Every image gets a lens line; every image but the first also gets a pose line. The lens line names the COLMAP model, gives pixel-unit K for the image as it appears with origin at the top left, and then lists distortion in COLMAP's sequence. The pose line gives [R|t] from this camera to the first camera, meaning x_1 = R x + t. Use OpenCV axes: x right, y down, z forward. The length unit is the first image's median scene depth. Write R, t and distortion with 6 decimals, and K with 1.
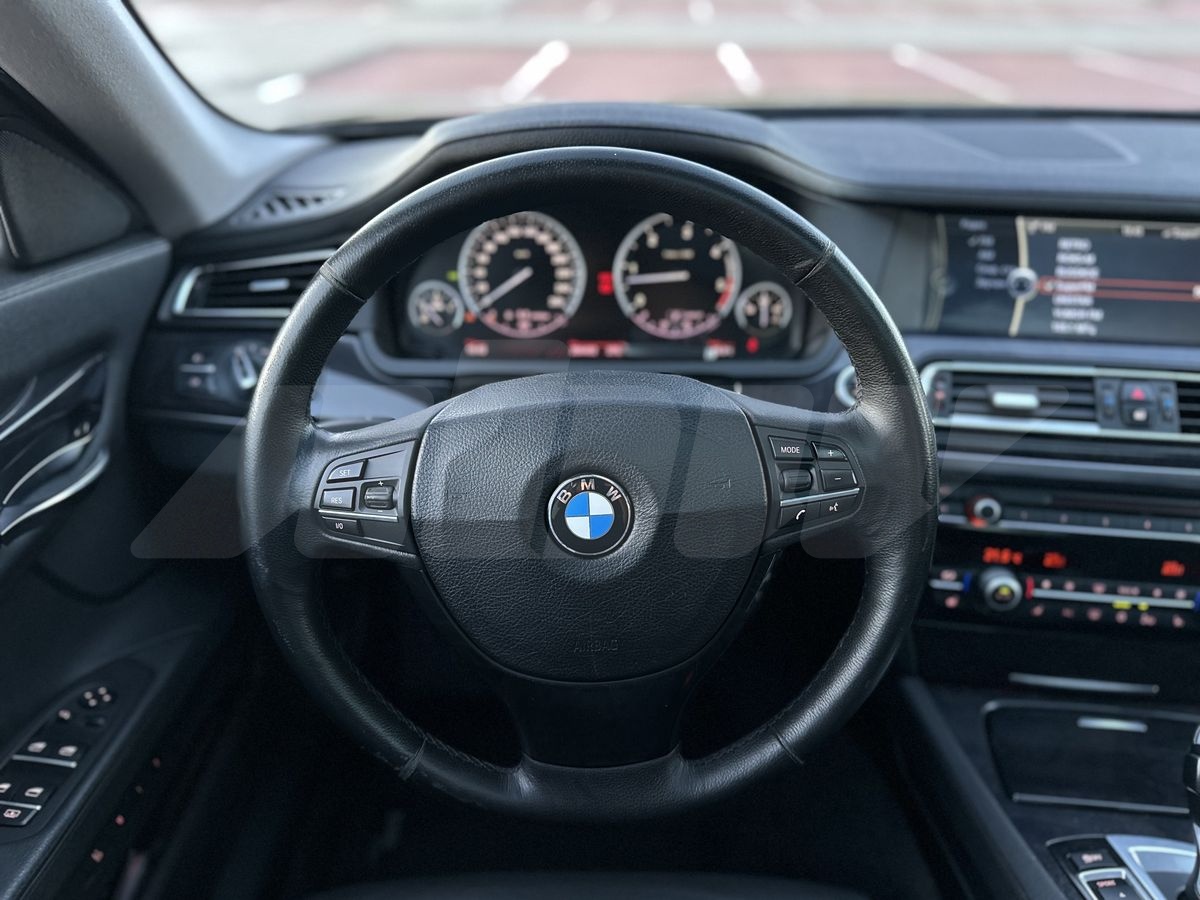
lens RADIAL K [[819.0, 0, 598.2], [0, 819.0, 455.8], [0, 0, 1]] dist [0.059960, -0.008478]
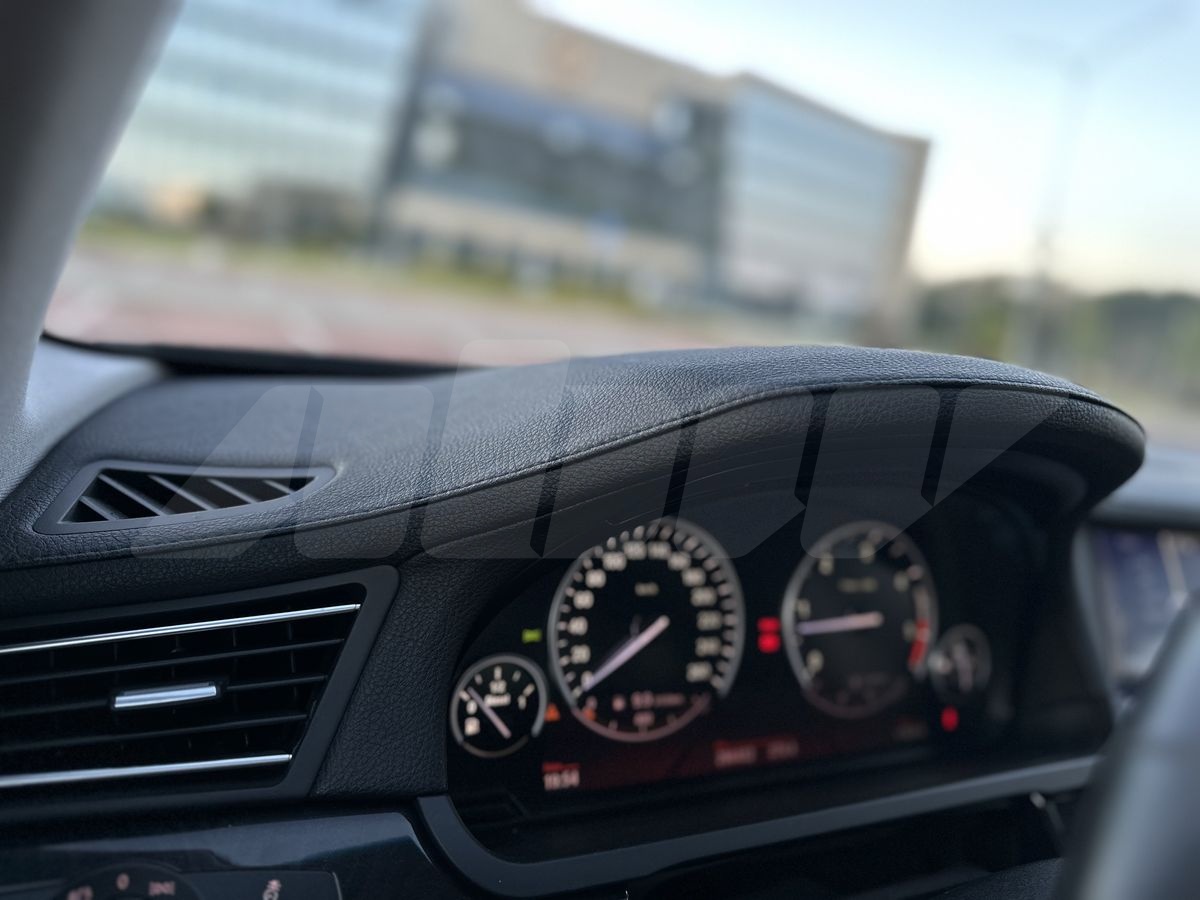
lens RADIAL K [[819.0, 0, 601.4], [0, 819.0, 450.5], [0, 0, 1]] dist [0.059960, -0.008478]
pose [[0.862203, 0.061996, 0.502755, -0.403967], [0.115377, 0.942363, -0.314071, -0.163231], [-0.493248, 0.328800, 0.805355, 0.537655]]
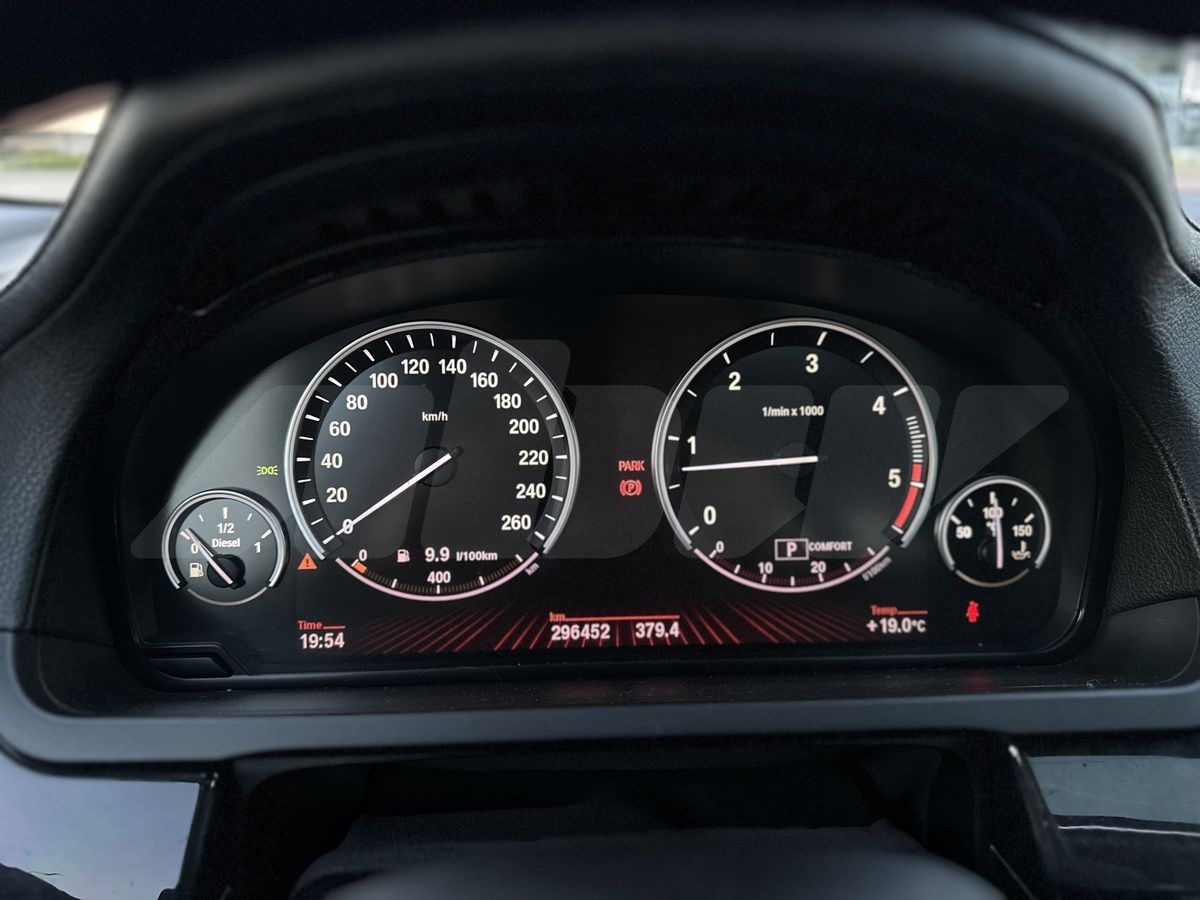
lens RADIAL K [[819.0, 0, 604.9], [0, 819.0, 462.5], [0, 0, 1]] dist [0.059960, -0.008478]
pose [[0.996052, -0.020437, 0.086382, -0.041274], [0.037877, 0.977950, -0.205378, -0.130413], [-0.080280, 0.207839, 0.974863, 0.579887]]
